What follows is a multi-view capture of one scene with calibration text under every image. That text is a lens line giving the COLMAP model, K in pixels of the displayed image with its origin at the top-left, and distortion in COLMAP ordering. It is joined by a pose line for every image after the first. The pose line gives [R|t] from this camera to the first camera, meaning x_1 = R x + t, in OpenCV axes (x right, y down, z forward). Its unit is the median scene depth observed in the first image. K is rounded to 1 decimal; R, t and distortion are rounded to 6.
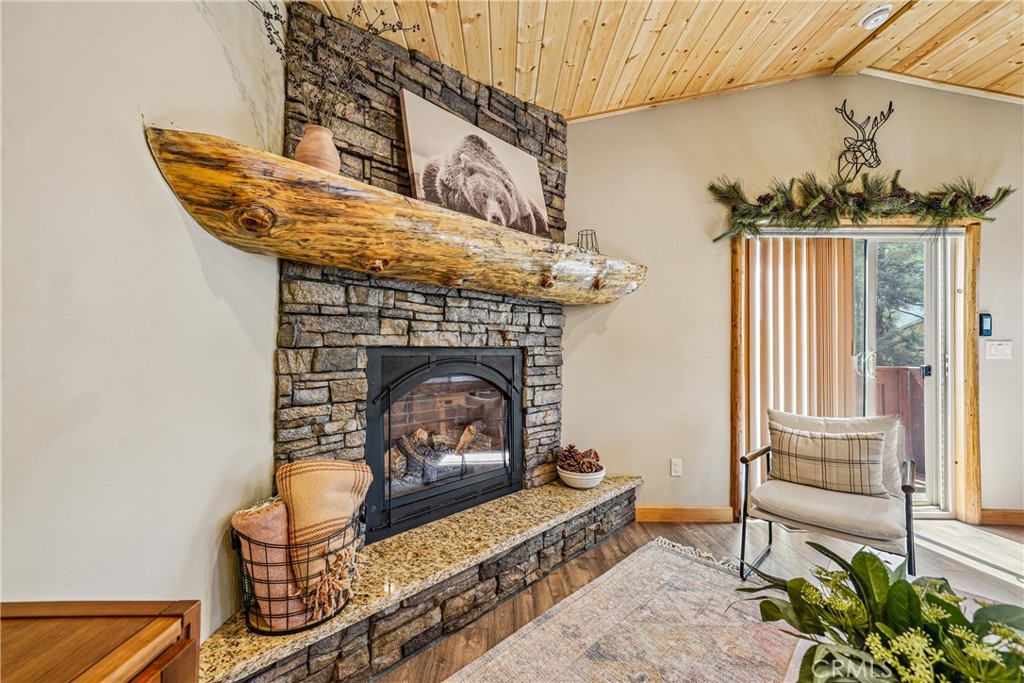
lens RADIAL K [[416.3, 0, 510.7], [0, 416.3, 343.5], [0, 0, 1]] dist [0.006855, 0.001641]
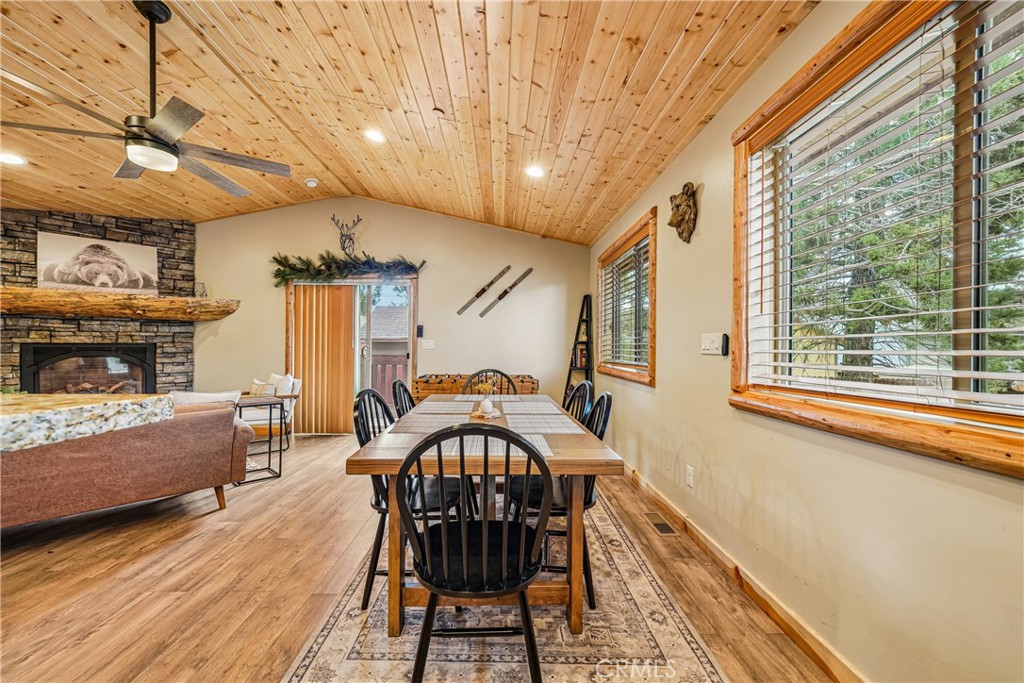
lens RADIAL K [[399.2, 0, 502.5], [0, 399.2, 347.8], [0, 0, 1]] dist [0.002343, 0.000906]
pose [[0.999997, -0.000385, 0.002247, 1.748763], [0.000334, 0.999736, 0.022958, -0.012584], [-0.002255, -0.022957, 0.999734, -0.940114]]
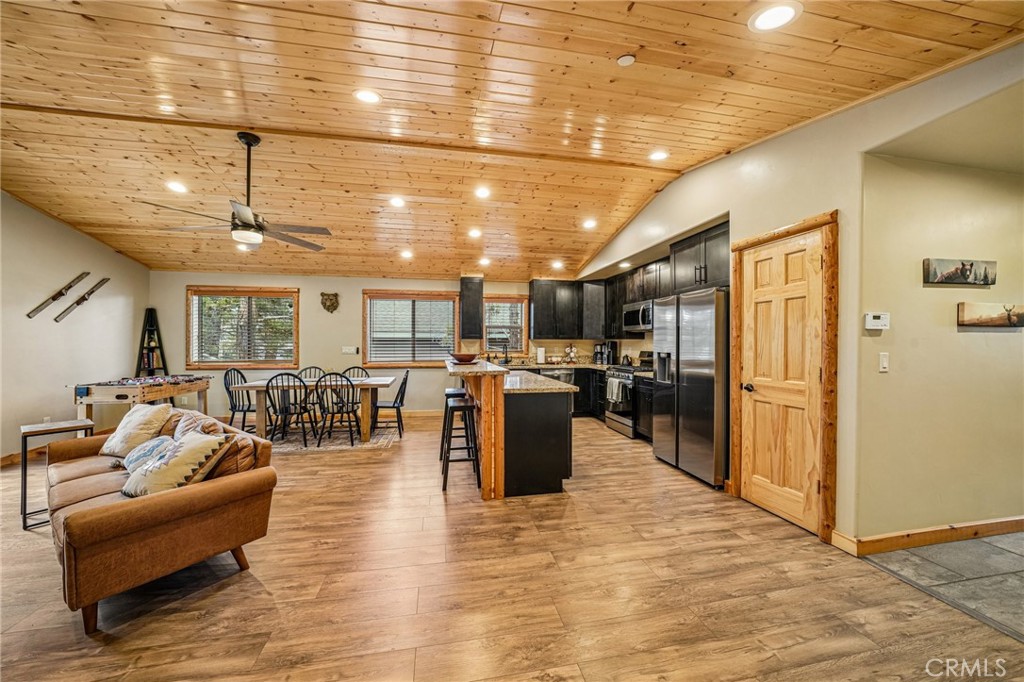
lens RADIAL K [[355.9, 0, 505.1], [0, 355.9, 343.2], [0, 0, 1]] dist [-0.017442, 0.001961]
pose [[-0.171051, -0.008593, 0.985225, -0.408822], [-0.027636, 0.999610, 0.003920, -0.090251], [-0.984874, -0.026557, -0.171222, -0.686998]]
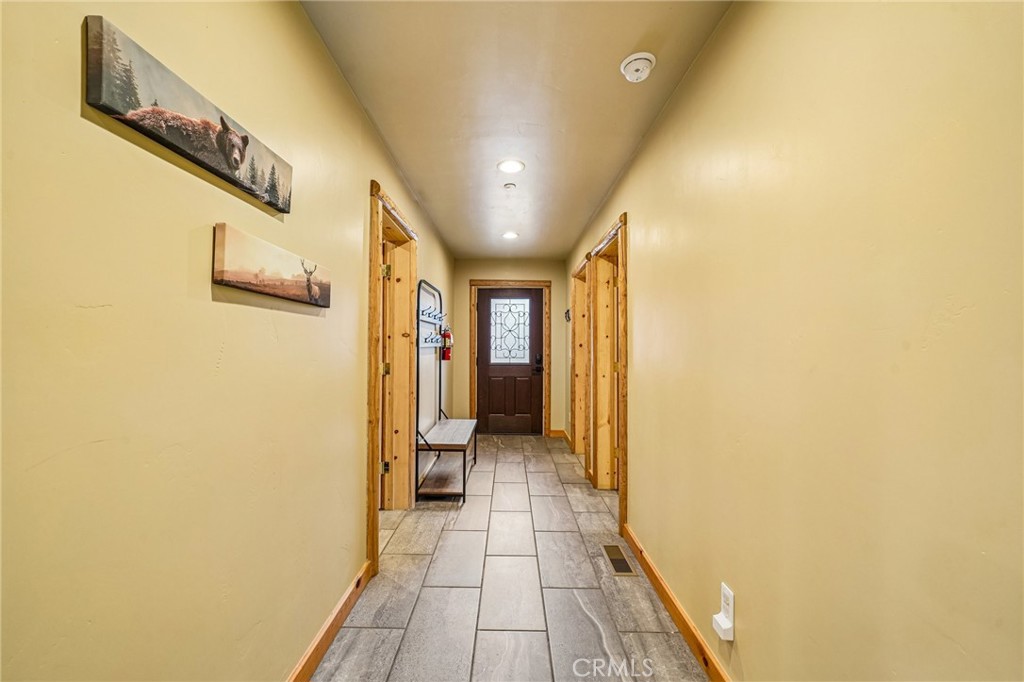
lens RADIAL K [[399.2, 0, 515.0], [0, 399.2, 340.0], [0, 0, 1]] dist [0.002343, 0.000906]
pose [[-0.999862, -0.016569, 0.001411, -0.013060], [-0.016613, 0.998994, -0.041655, -0.096702], [-0.000719, -0.041673, -0.999131, -1.628991]]
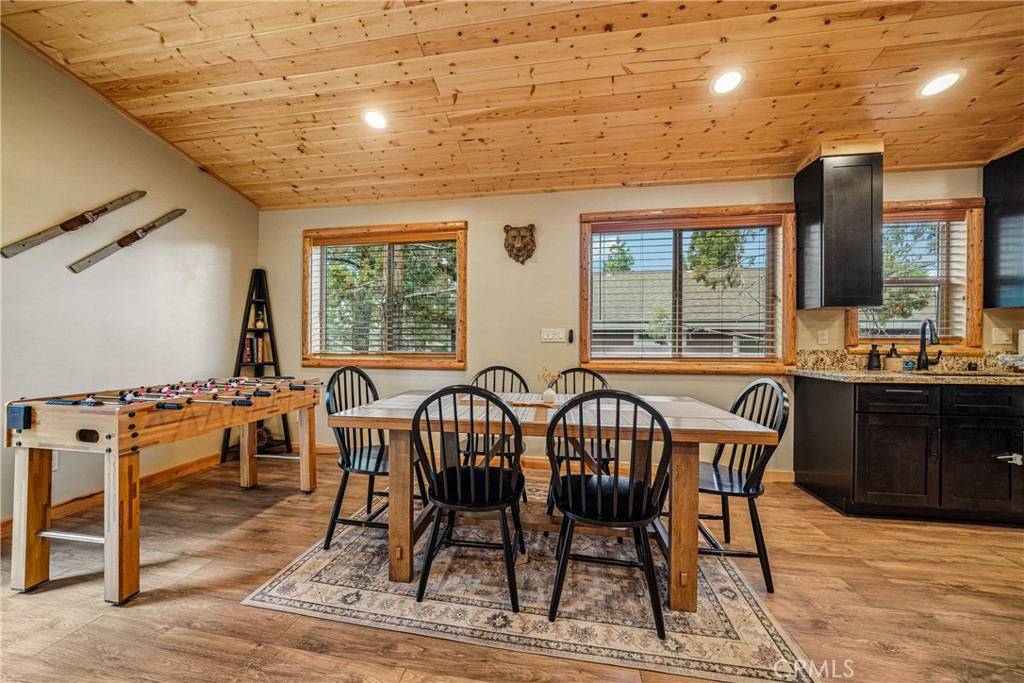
lens RADIAL K [[355.9, 0, 505.7], [0, 355.9, 344.1], [0, 0, 1]] dist [-0.017442, 0.001961]
pose [[0.173915, -0.010170, 0.984708, 0.941149], [-0.027406, 0.999509, 0.015163, 0.015229], [-0.984379, -0.029624, 0.173551, -0.088194]]
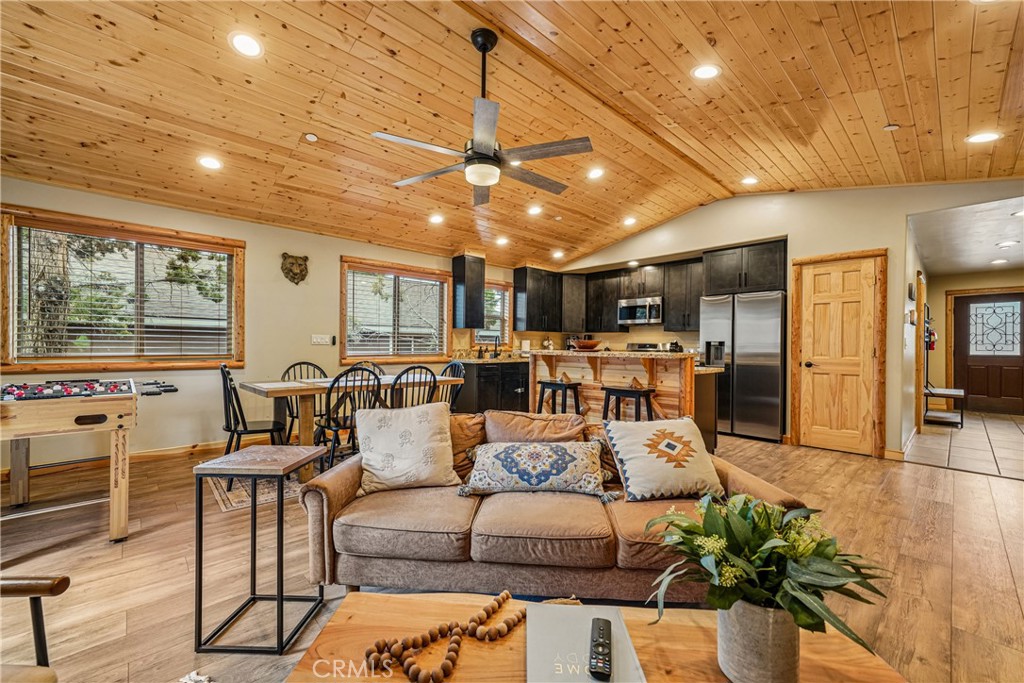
lens RADIAL K [[416.3, 0, 502.4], [0, 416.3, 346.7], [0, 0, 1]] dist [0.006855, 0.001641]
pose [[-0.664654, -0.018106, 0.746932, 0.103592], [-0.033323, 0.999430, -0.005425, 0.014350], [-0.746408, -0.028496, -0.664878, 0.659954]]
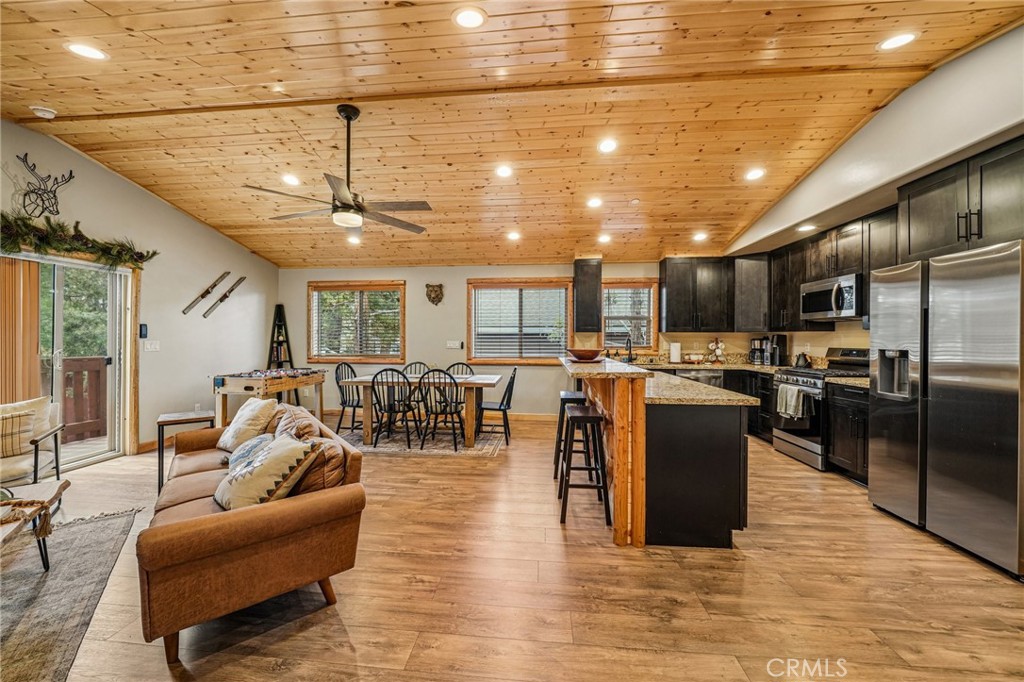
lens RADIAL K [[378.8, 0, 506.9], [0, 378.8, 340.1], [0, 0, 1]] dist [-0.012936, 0.001604]
pose [[0.108395, -0.011998, 0.994035, -0.190579], [-0.025401, 0.999567, 0.014835, -0.078146], [-0.993783, -0.026857, 0.108044, -0.649437]]
